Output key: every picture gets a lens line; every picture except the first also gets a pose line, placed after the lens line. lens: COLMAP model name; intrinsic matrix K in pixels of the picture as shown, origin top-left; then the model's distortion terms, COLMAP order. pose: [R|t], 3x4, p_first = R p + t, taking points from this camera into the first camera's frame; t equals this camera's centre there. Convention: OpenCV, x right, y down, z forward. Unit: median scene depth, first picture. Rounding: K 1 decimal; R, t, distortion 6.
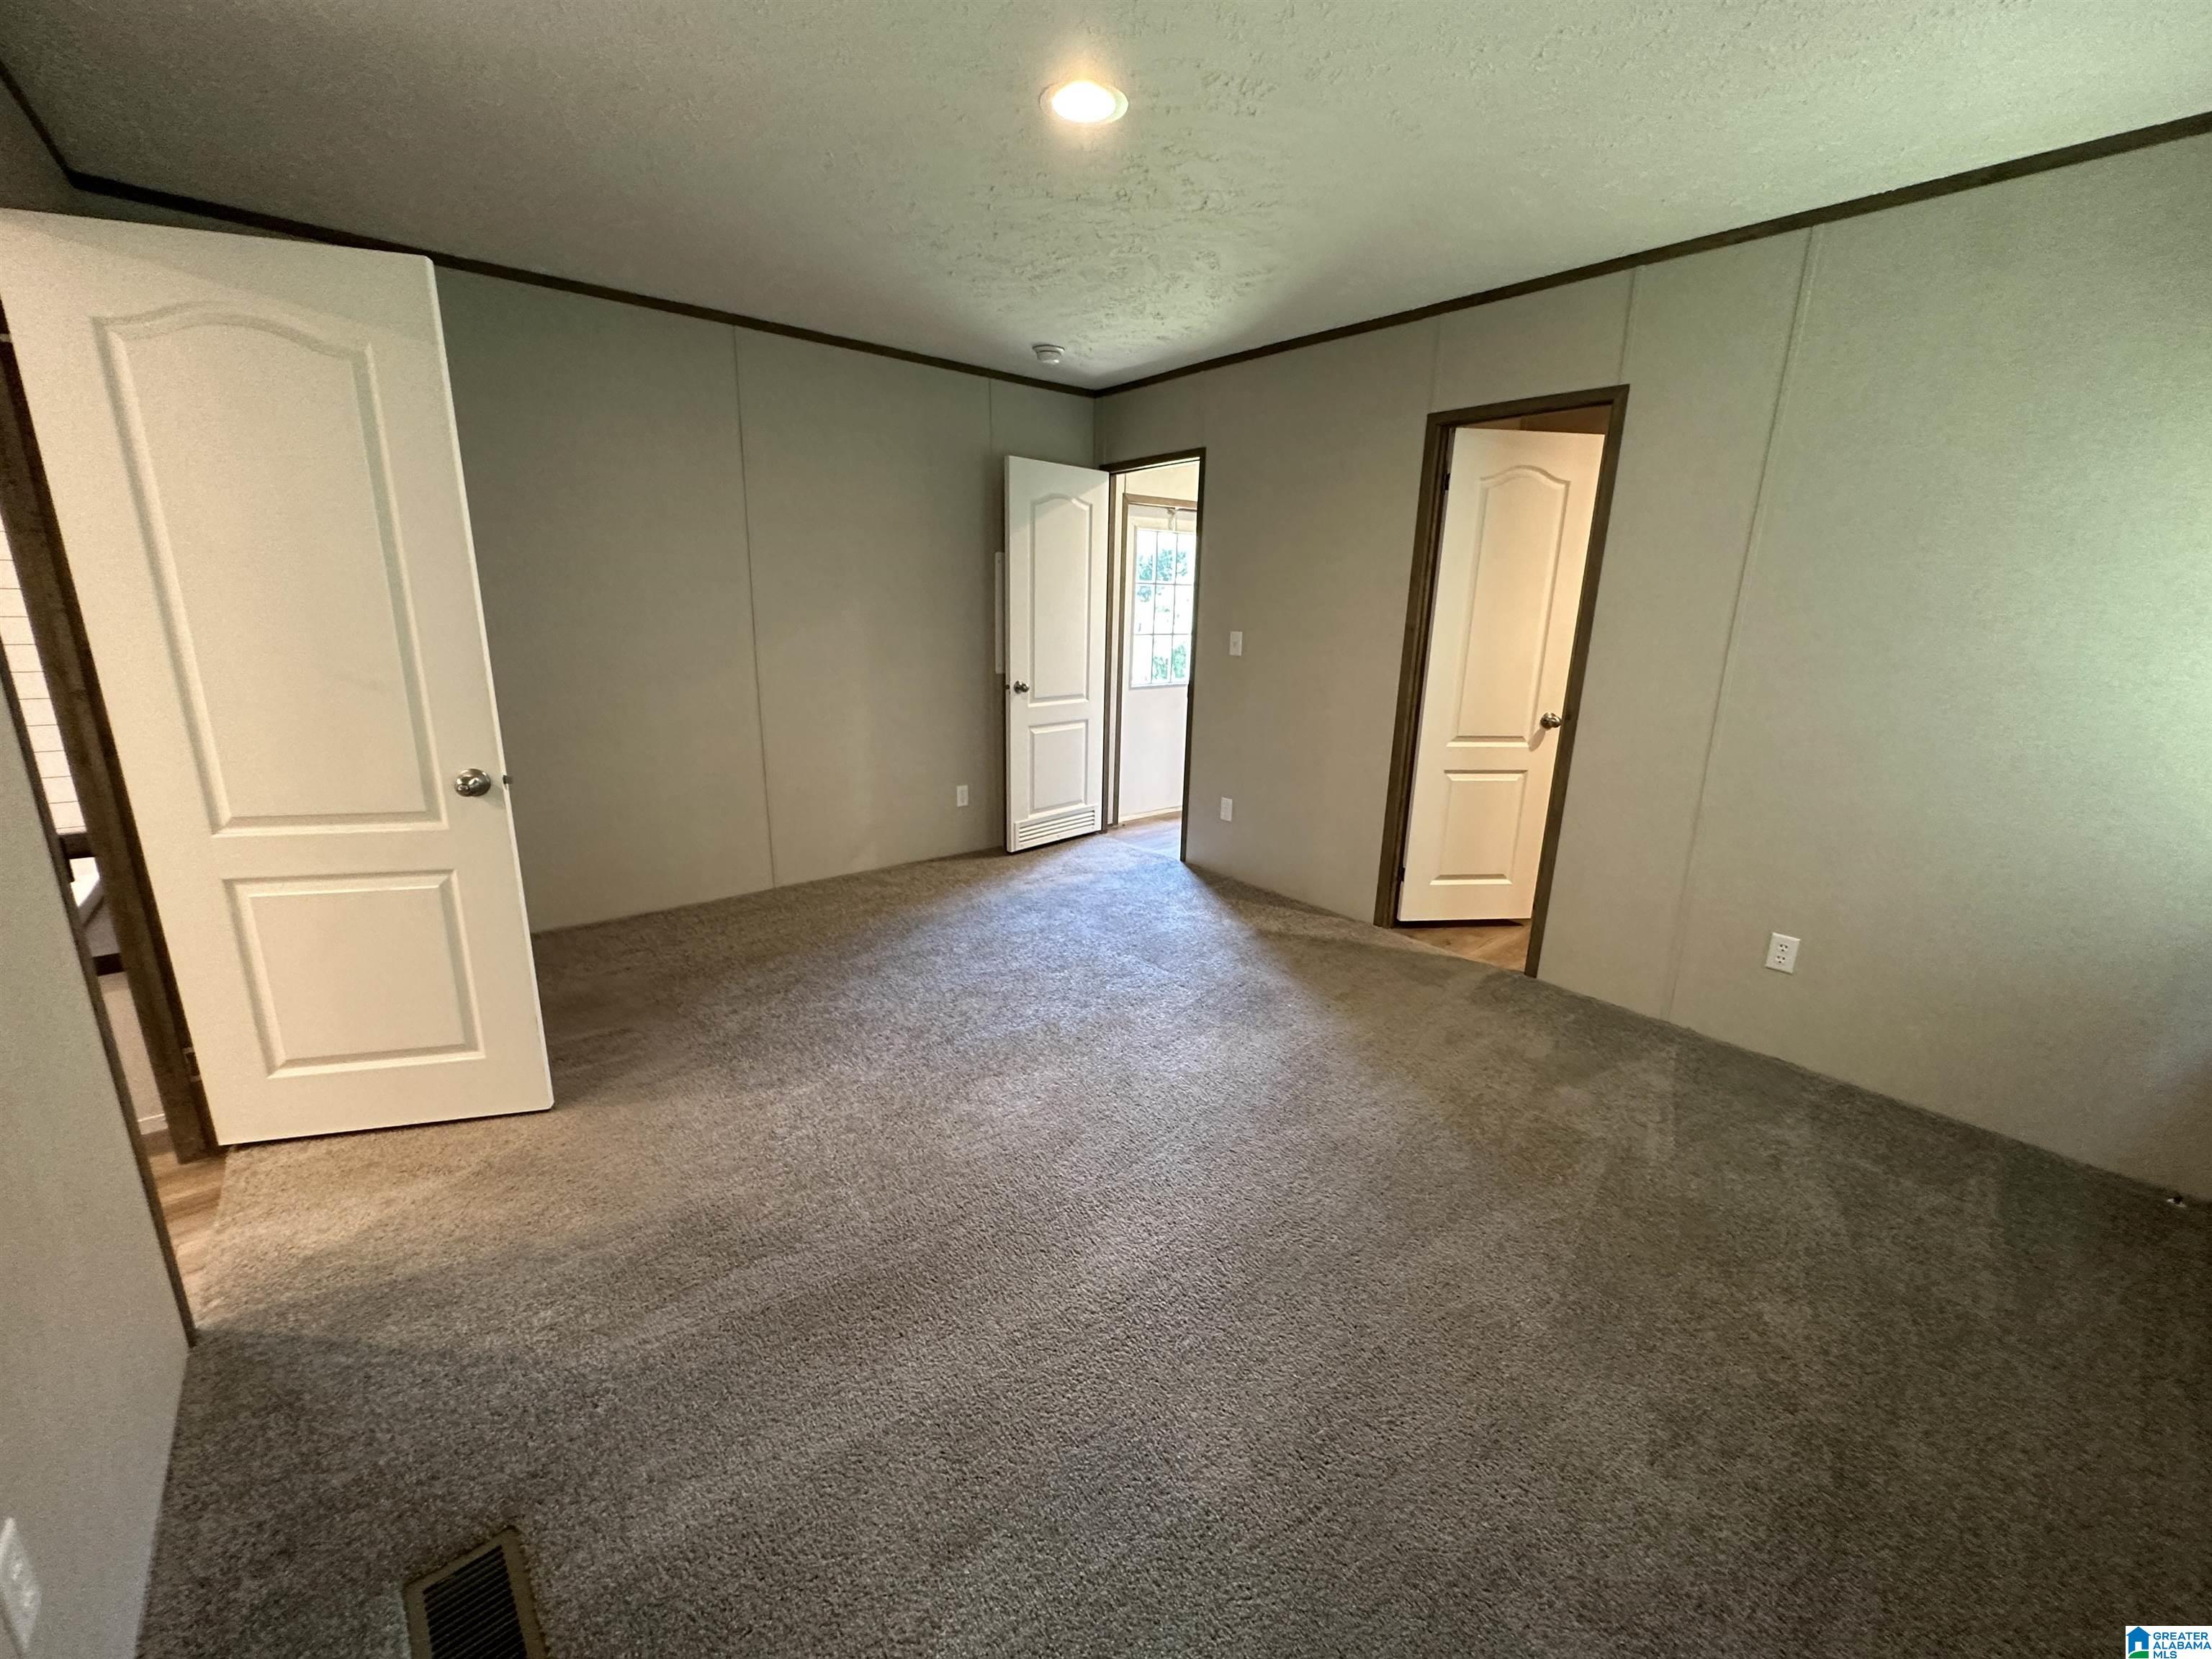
lens RADIAL K [[885.3, 0, 1106.8], [0, 885.3, 831.3], [0, 0, 1]] dist [-0.003420, 0.000336]
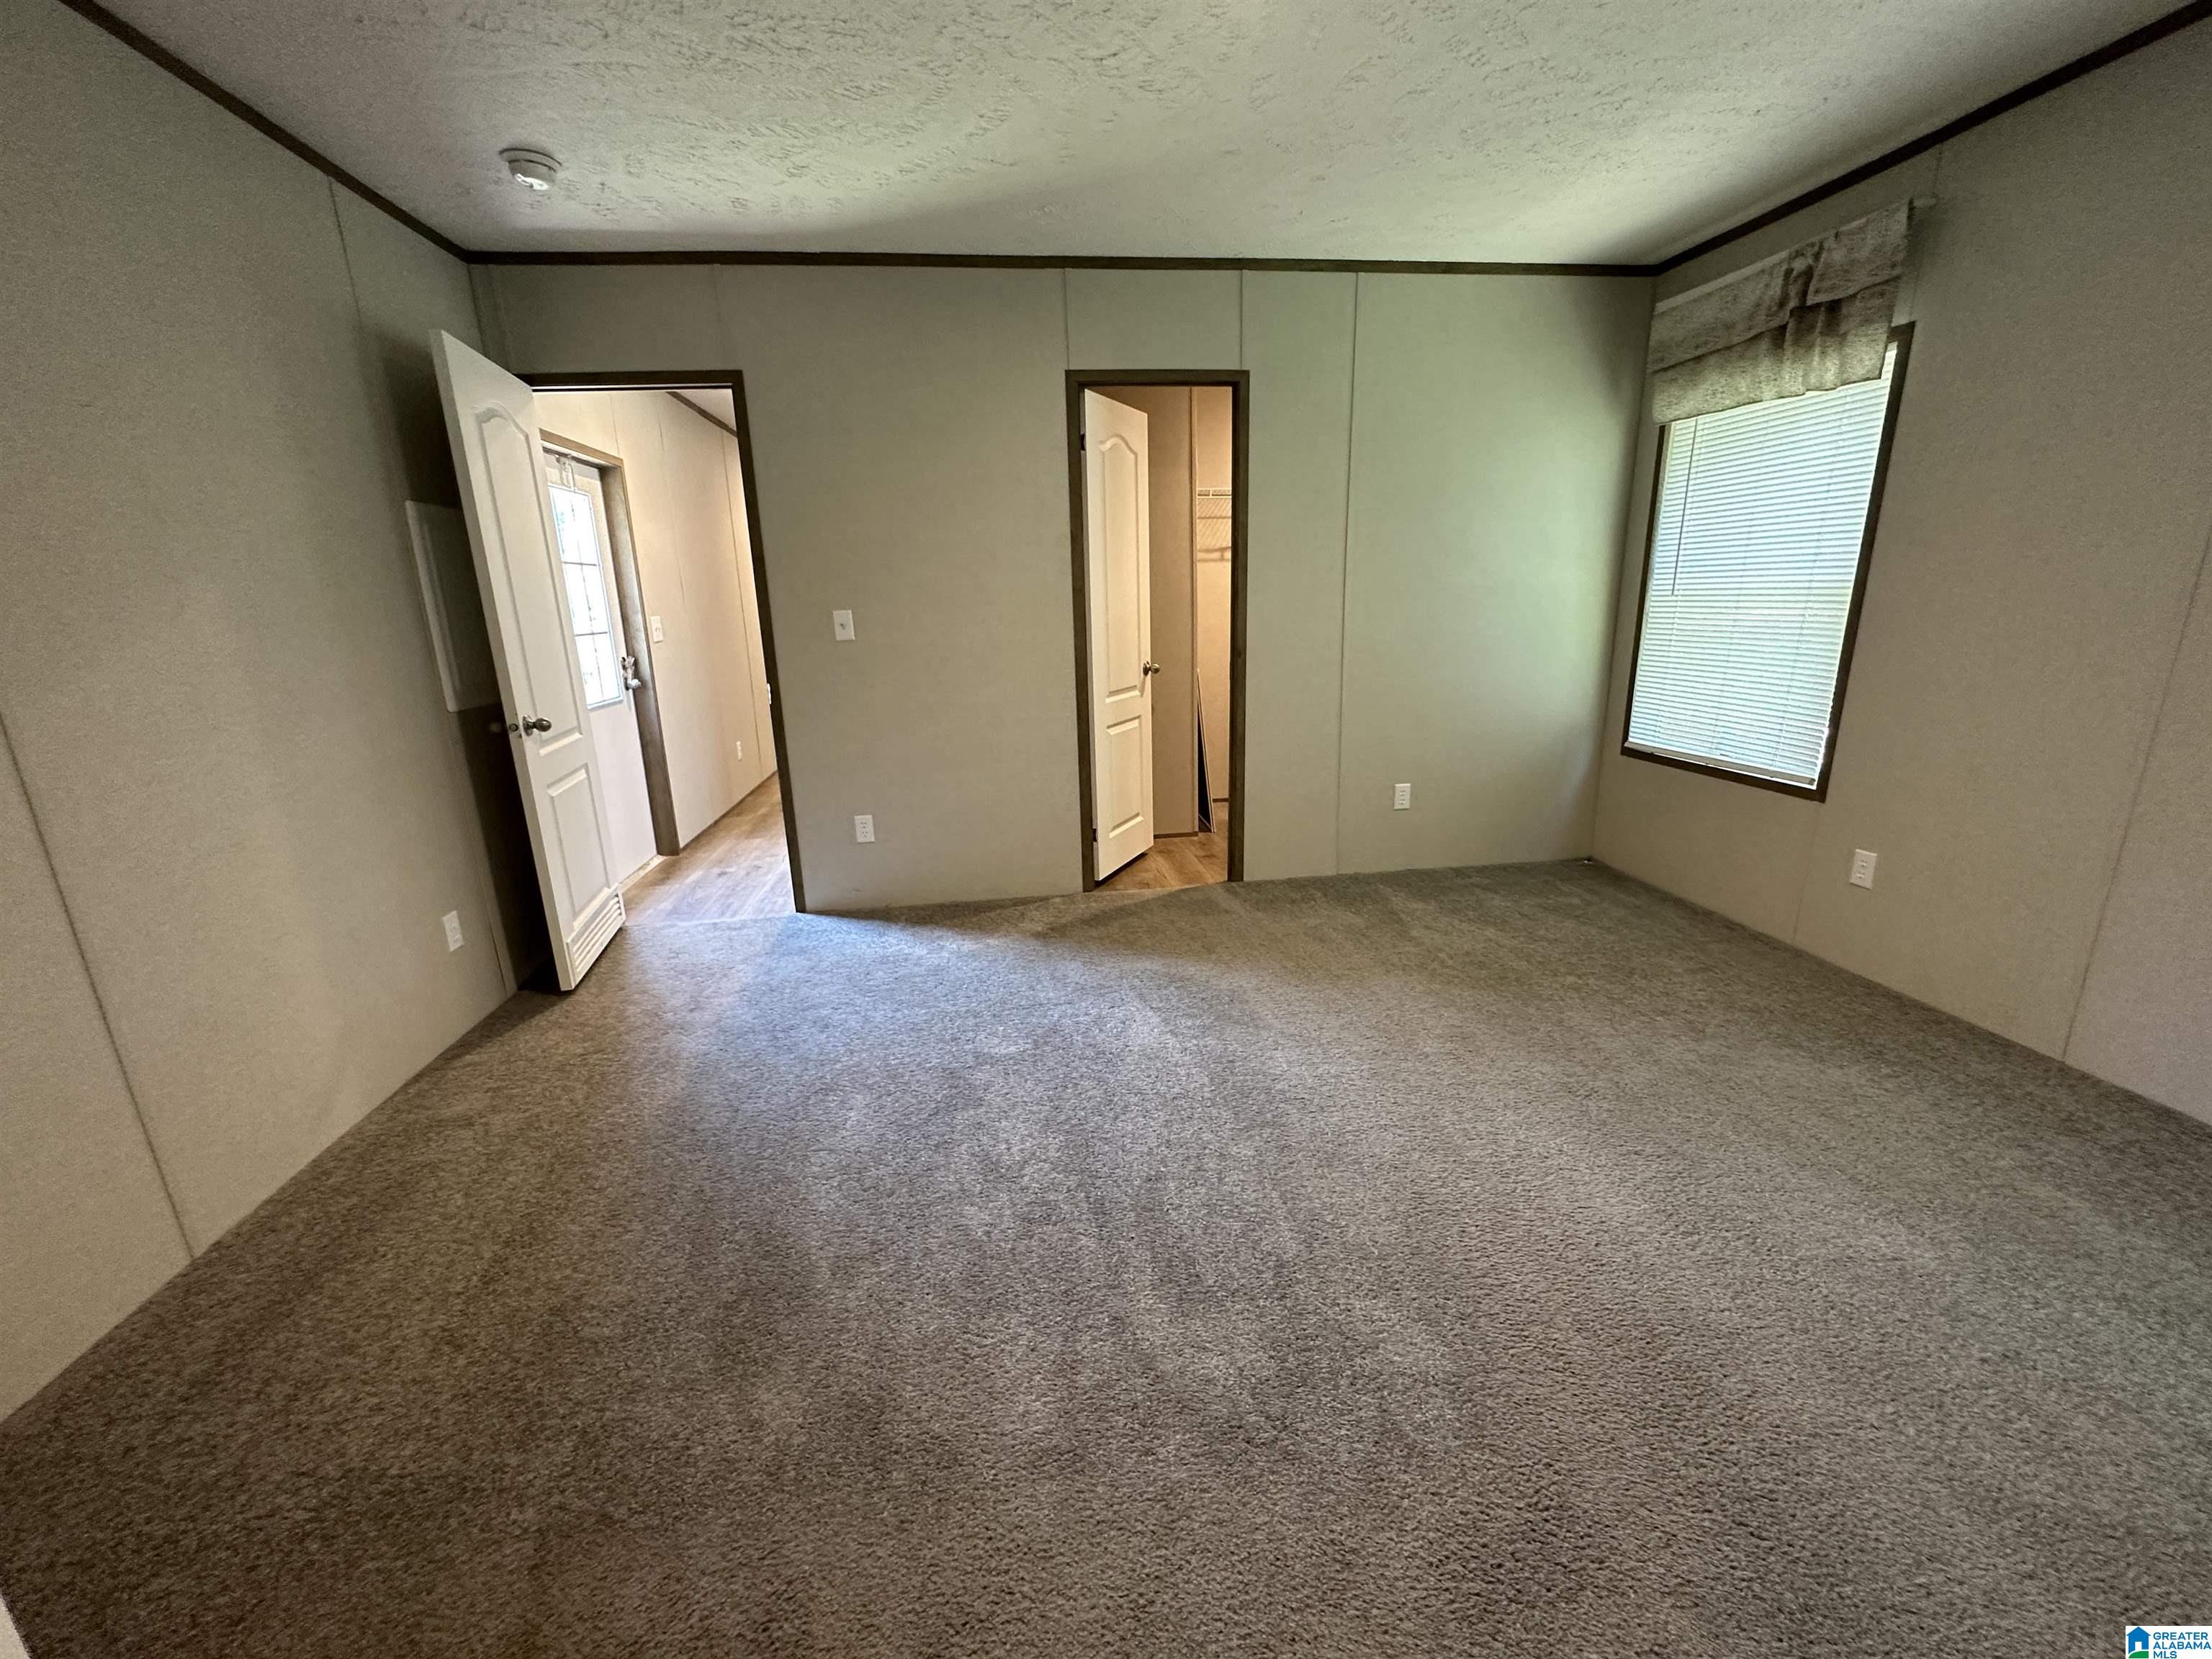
lens RADIAL K [[885.3, 0, 1106.8], [0, 885.3, 831.3], [0, 0, 1]] dist [-0.003420, 0.000336]
pose [[0.535432, -0.256826, 0.804582, -0.468098], [0.254195, 0.957476, 0.136470, -0.089184], [-0.805418, 0.131451, 0.577947, 0.400668]]
